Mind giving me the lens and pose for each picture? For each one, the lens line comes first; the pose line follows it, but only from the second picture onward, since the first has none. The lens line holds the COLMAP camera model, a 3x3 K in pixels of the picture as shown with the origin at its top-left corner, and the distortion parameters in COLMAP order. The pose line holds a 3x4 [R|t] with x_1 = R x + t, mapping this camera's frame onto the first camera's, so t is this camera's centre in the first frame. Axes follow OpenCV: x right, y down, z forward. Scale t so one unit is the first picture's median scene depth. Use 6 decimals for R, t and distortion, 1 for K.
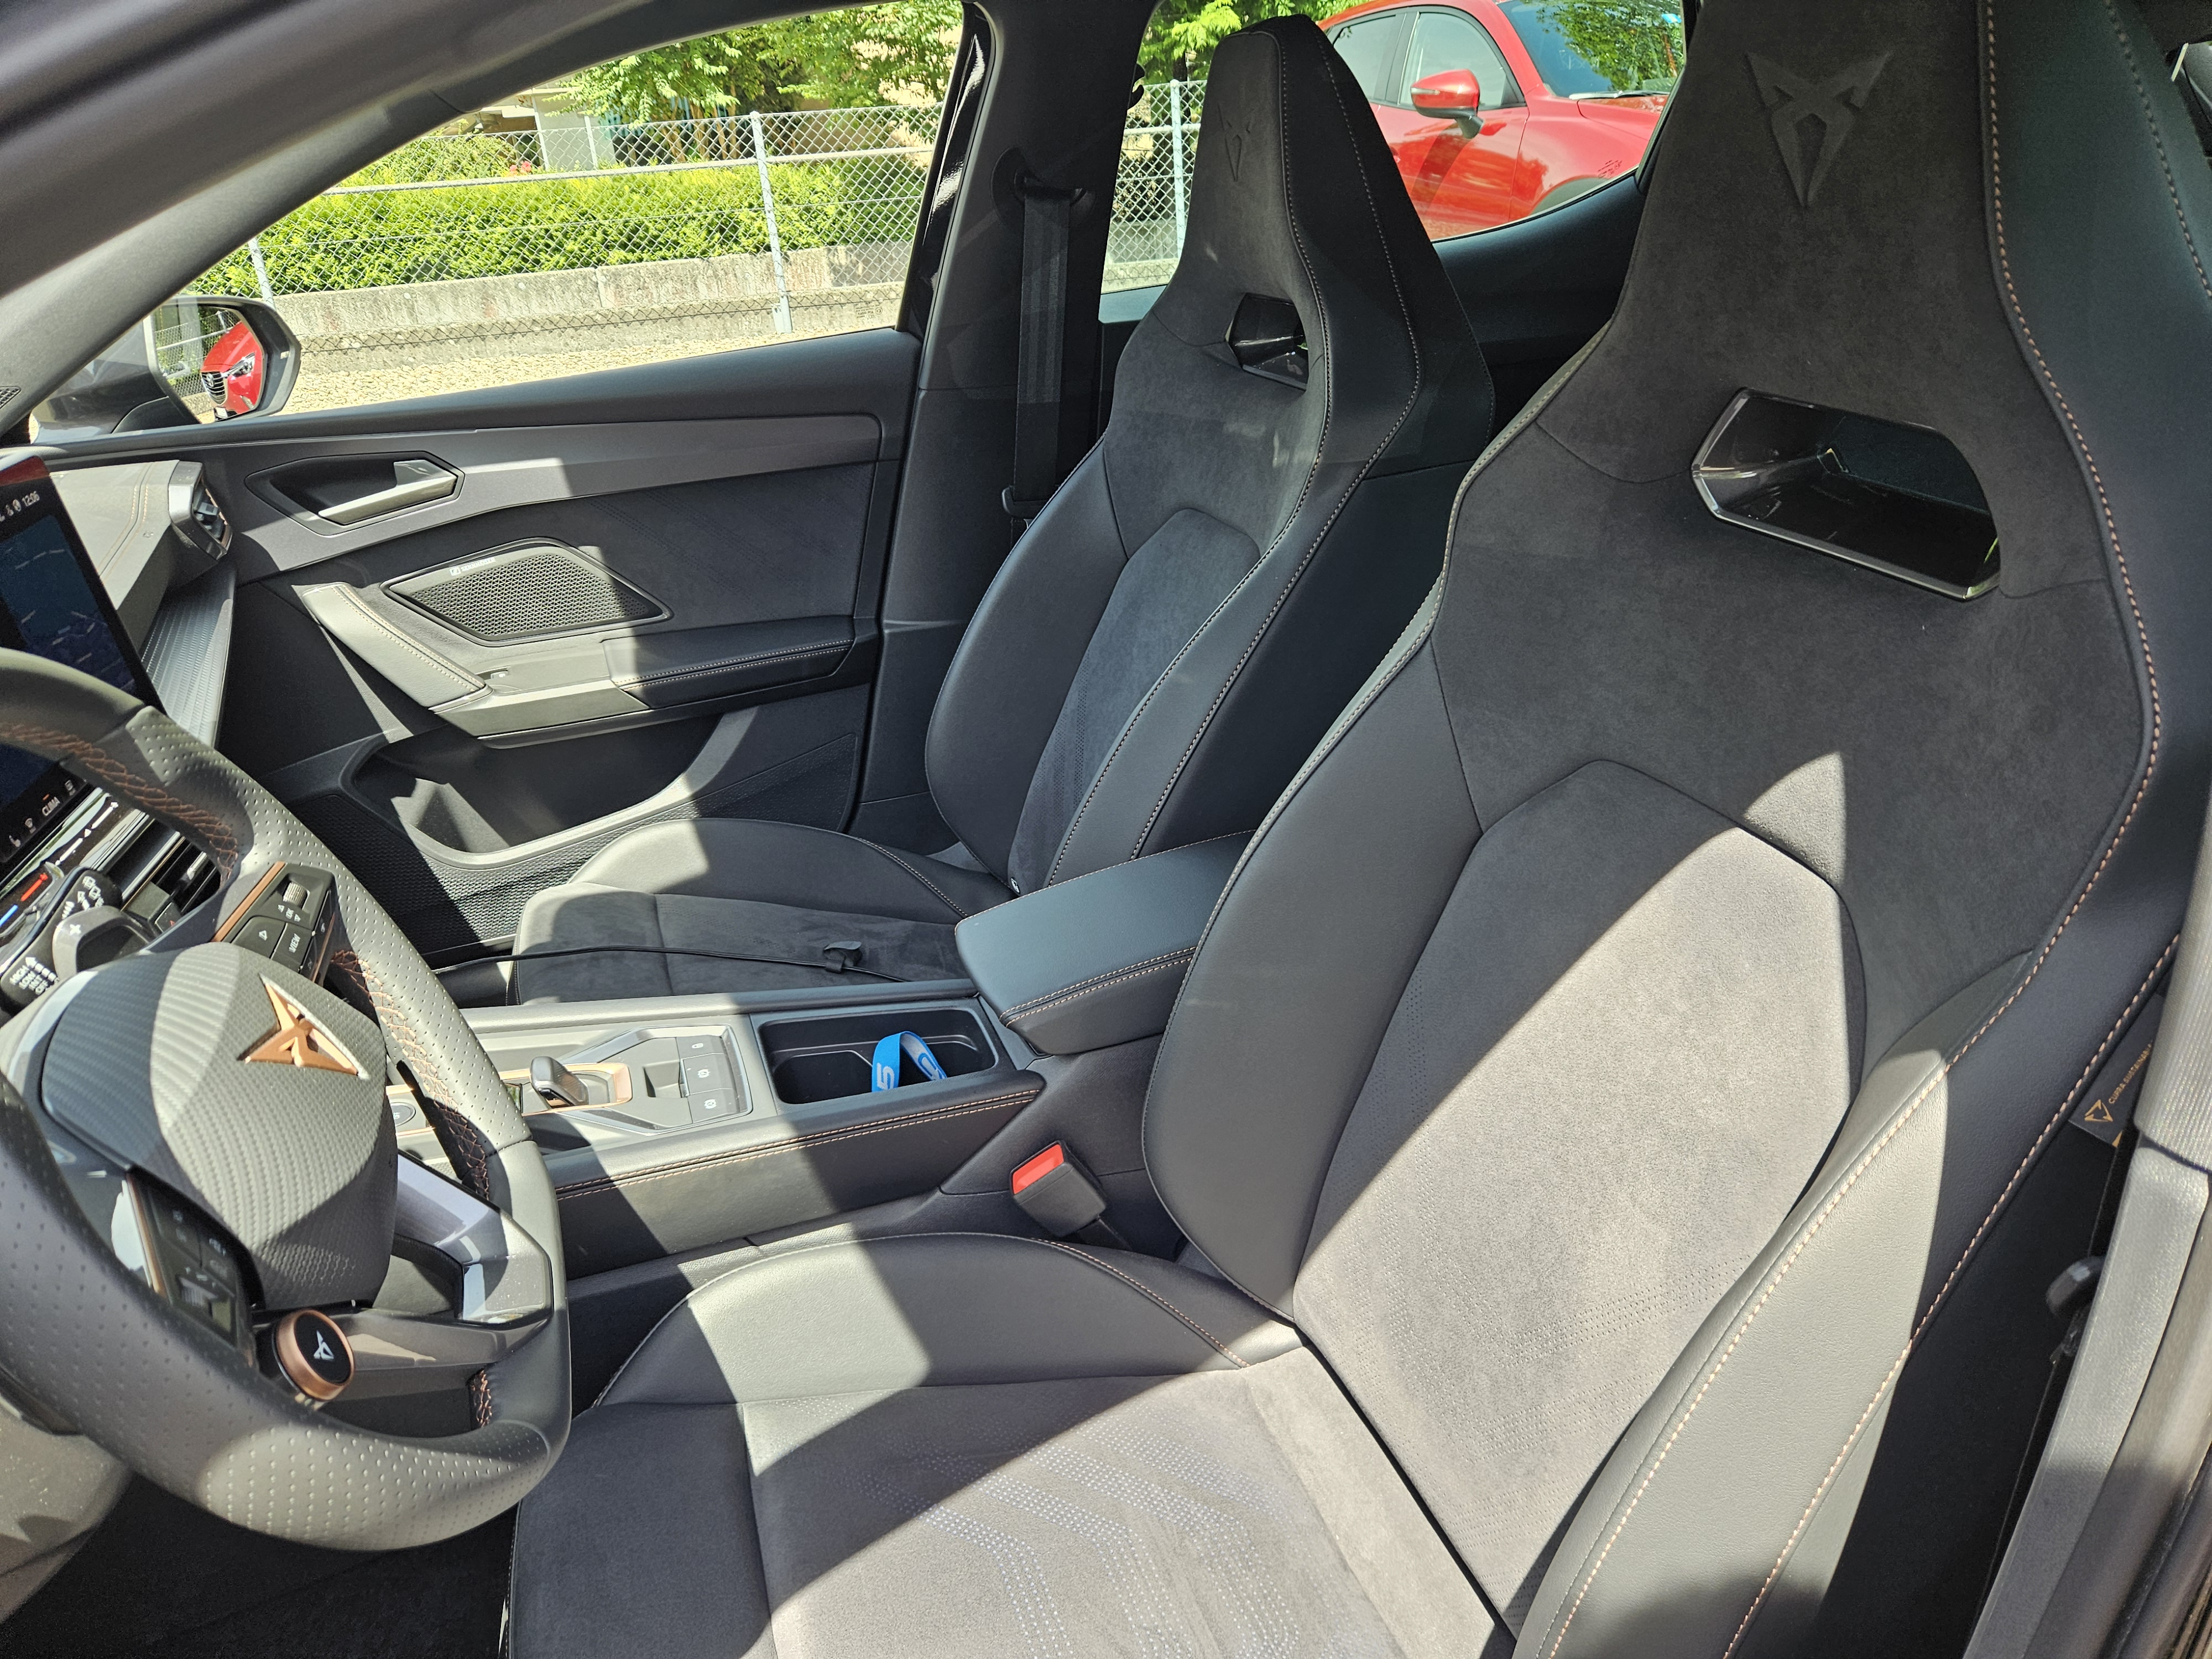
lens RADIAL K [[1513.1, 0, 1099.6], [0, 1513.1, 834.1], [0, 0, 1]] dist [0.062652, -0.078913]
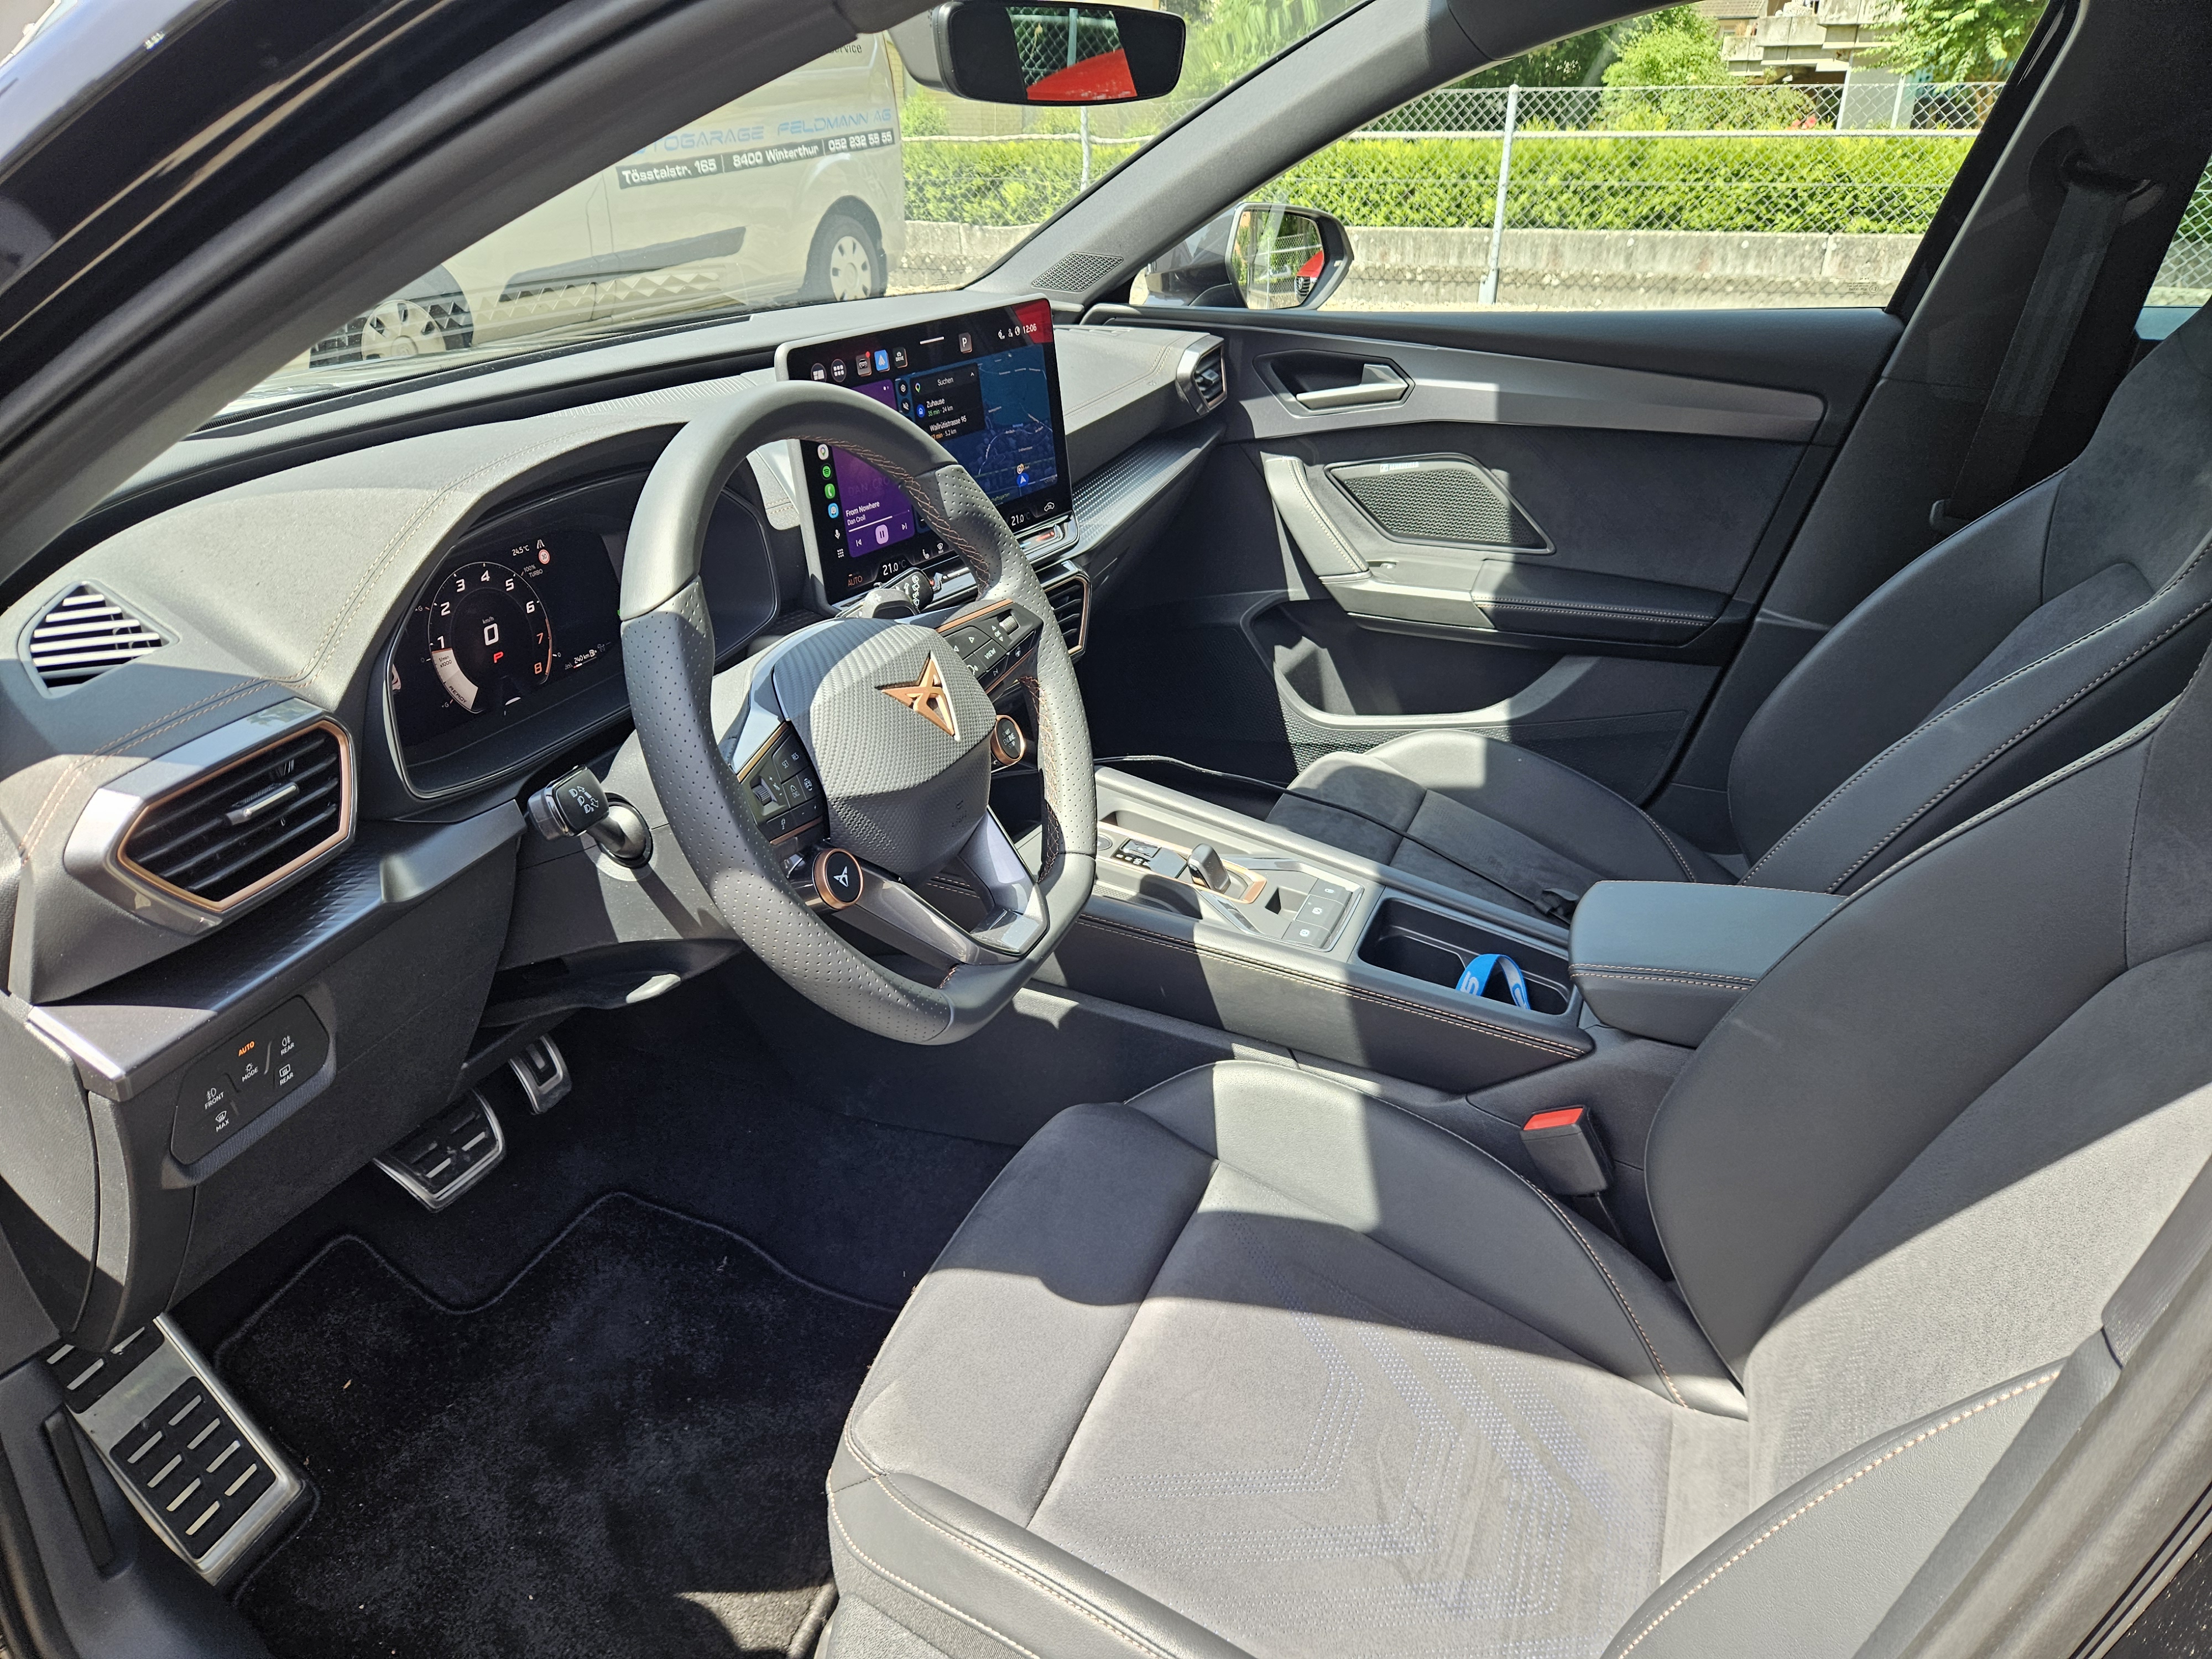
lens RADIAL K [[1501.6, 0, 1059.6], [0, 1501.6, 884.3], [0, 0, 1]] dist [0.039326, -0.048131]
pose [[0.718859, 0.364686, -0.591816, 0.184018], [-0.329649, 0.928366, 0.171660, 0.004113], [0.612024, 0.071693, 0.787583, -0.018895]]
